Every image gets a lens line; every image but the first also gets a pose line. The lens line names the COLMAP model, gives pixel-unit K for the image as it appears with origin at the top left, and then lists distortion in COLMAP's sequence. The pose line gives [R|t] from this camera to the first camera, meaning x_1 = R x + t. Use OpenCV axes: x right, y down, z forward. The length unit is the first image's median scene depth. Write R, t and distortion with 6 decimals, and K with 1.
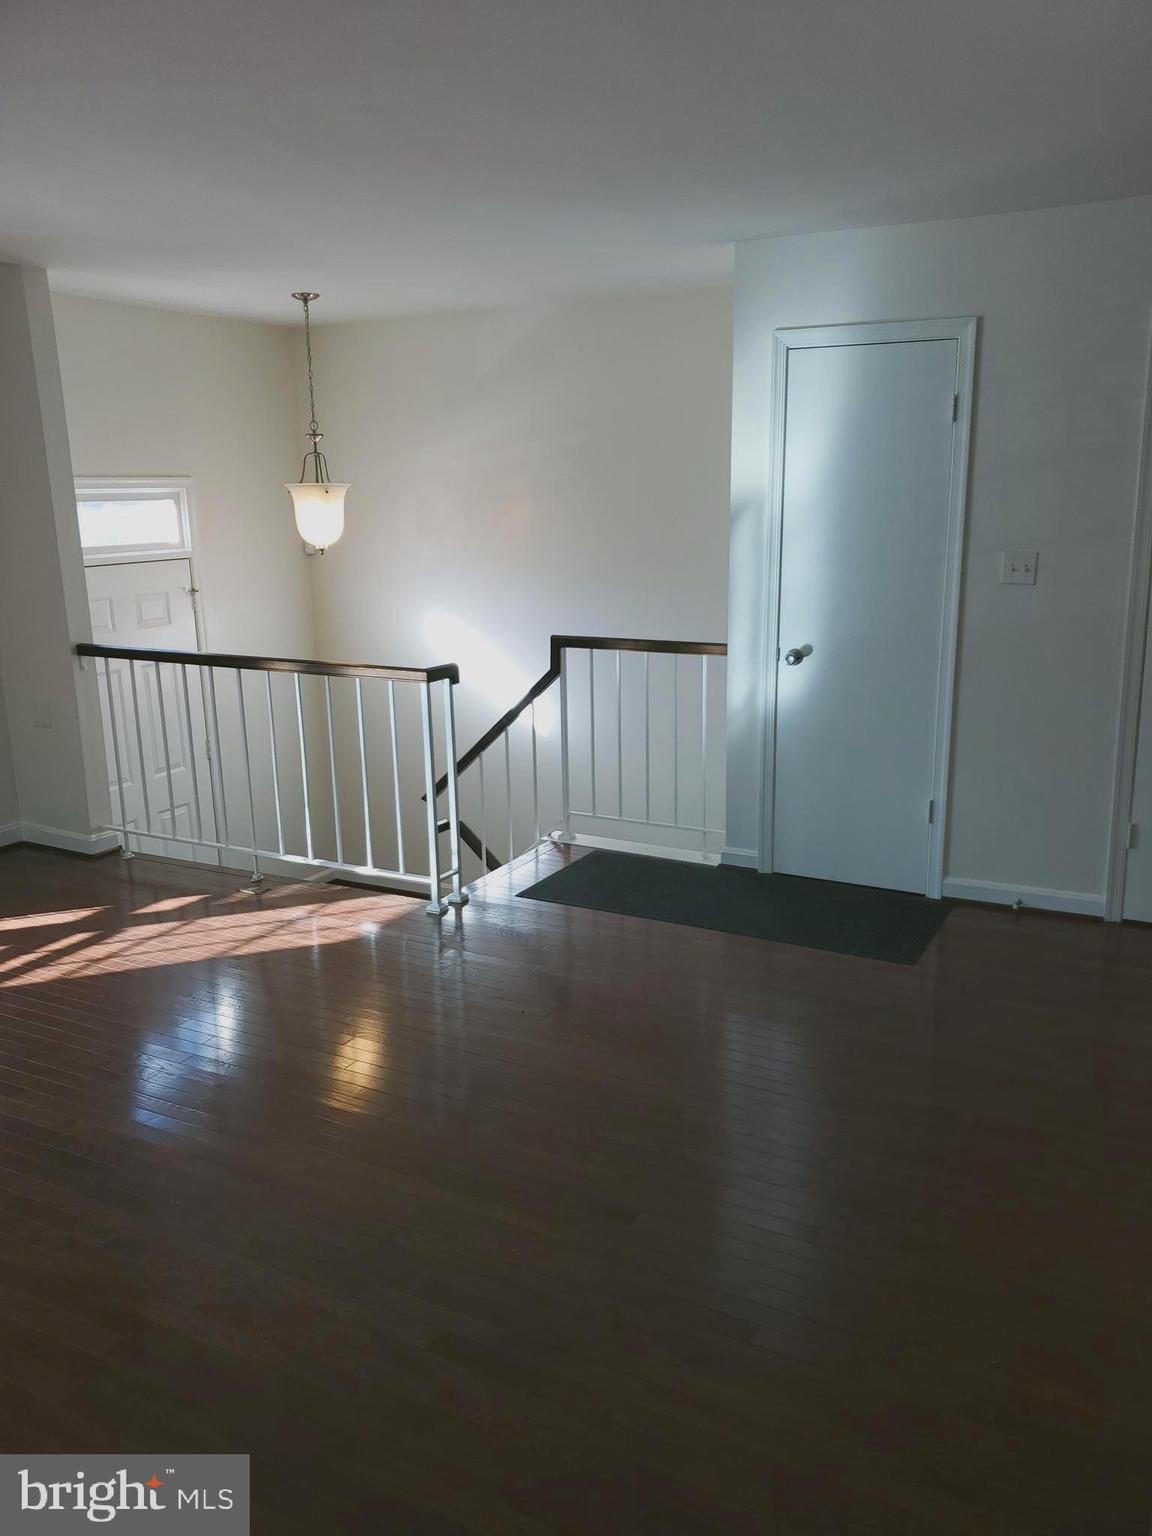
lens RADIAL K [[1195.3, 0, 573.4], [0, 1195.3, 768.2], [0, 0, 1]] dist [0.047542, -0.045263]
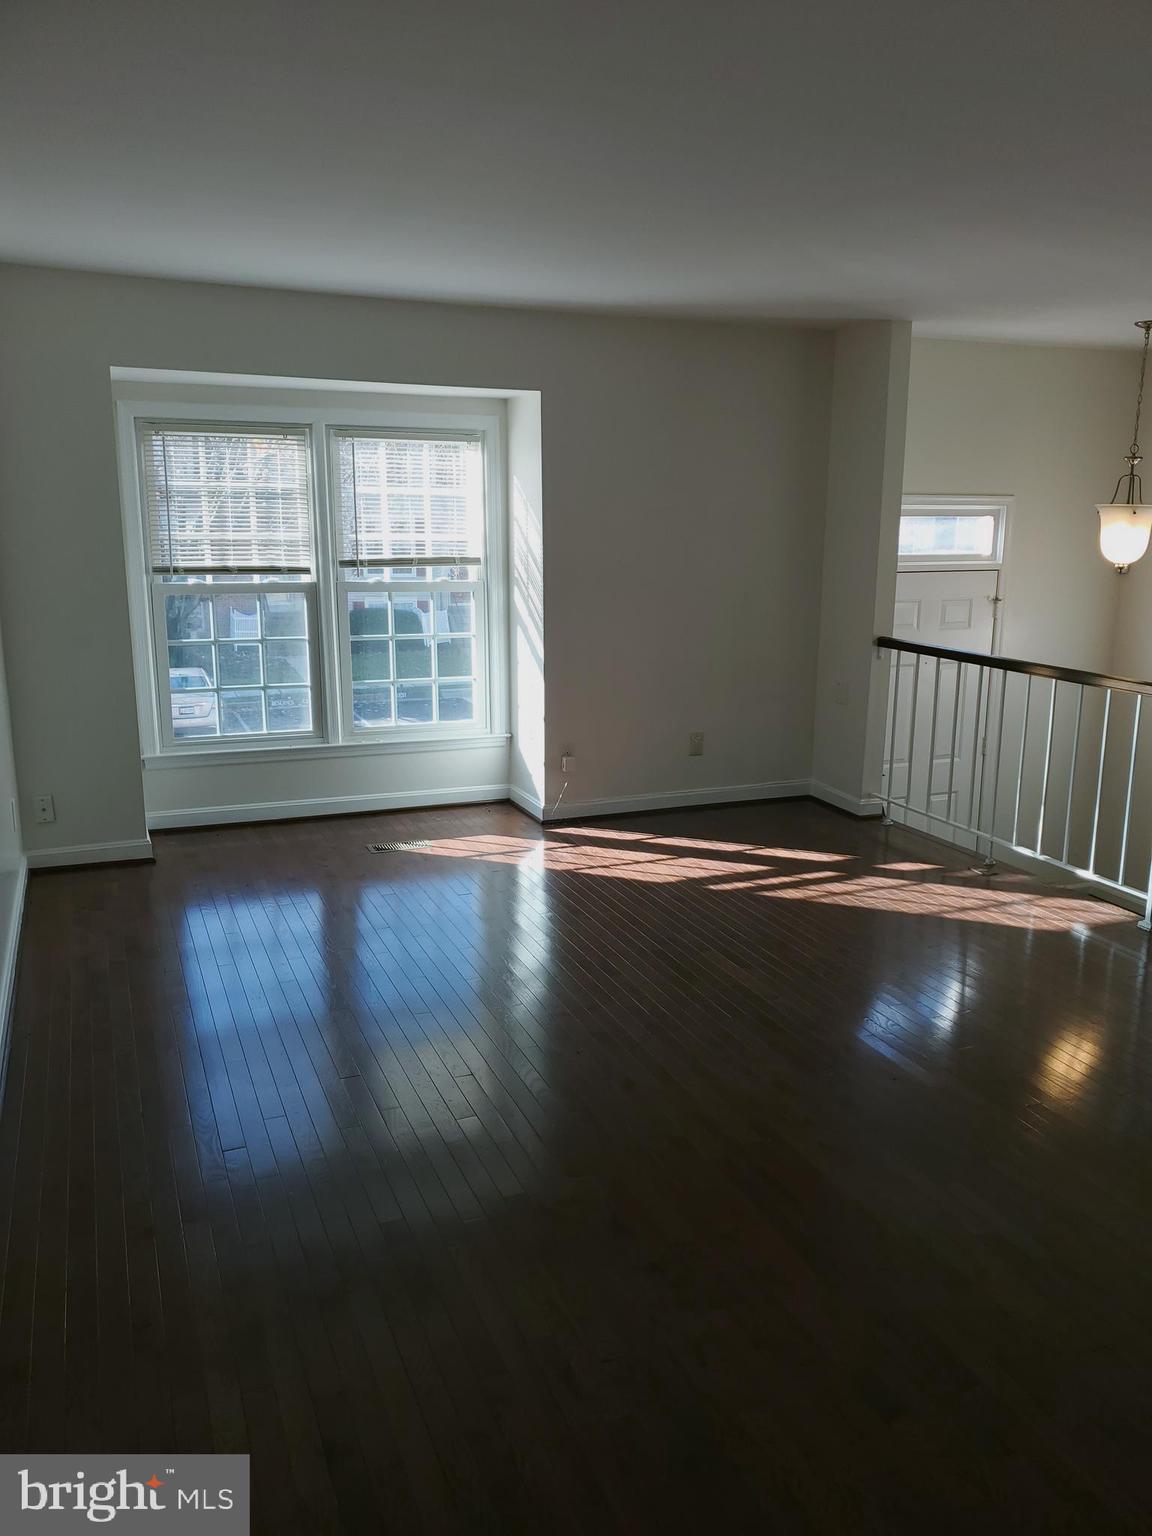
lens RADIAL K [[1195.3, 0, 598.0], [0, 1195.3, 760.6], [0, 0, 1]] dist [0.047542, -0.045263]
pose [[0.781149, 0.156968, -0.604291, 0.101230], [-0.166278, 0.985227, 0.040976, 0.014052], [0.601796, 0.068472, 0.795709, -0.090059]]
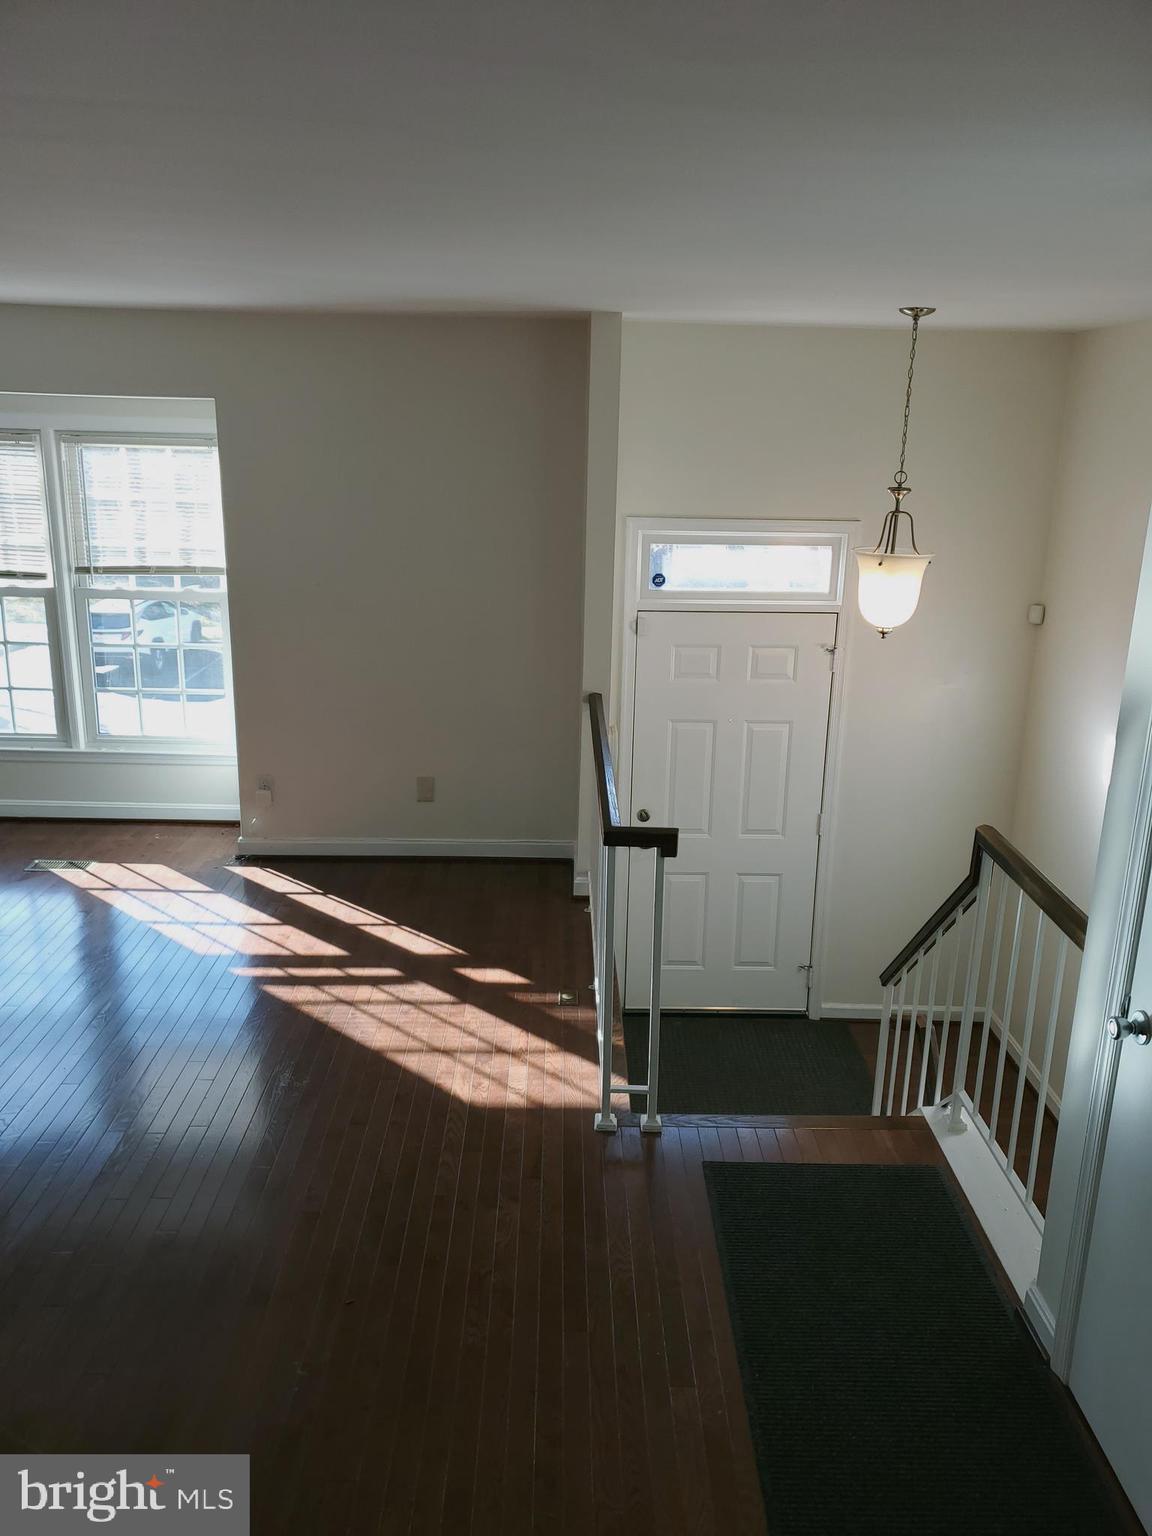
lens RADIAL K [[1195.3, 0, 578.4], [0, 1195.3, 752.6], [0, 0, 1]] dist [0.047542, -0.045263]
pose [[0.498794, 0.251104, -0.829549, 0.412285], [-0.232167, 0.960844, 0.151249, -0.202016], [0.835047, 0.117152, 0.537562, 0.472178]]
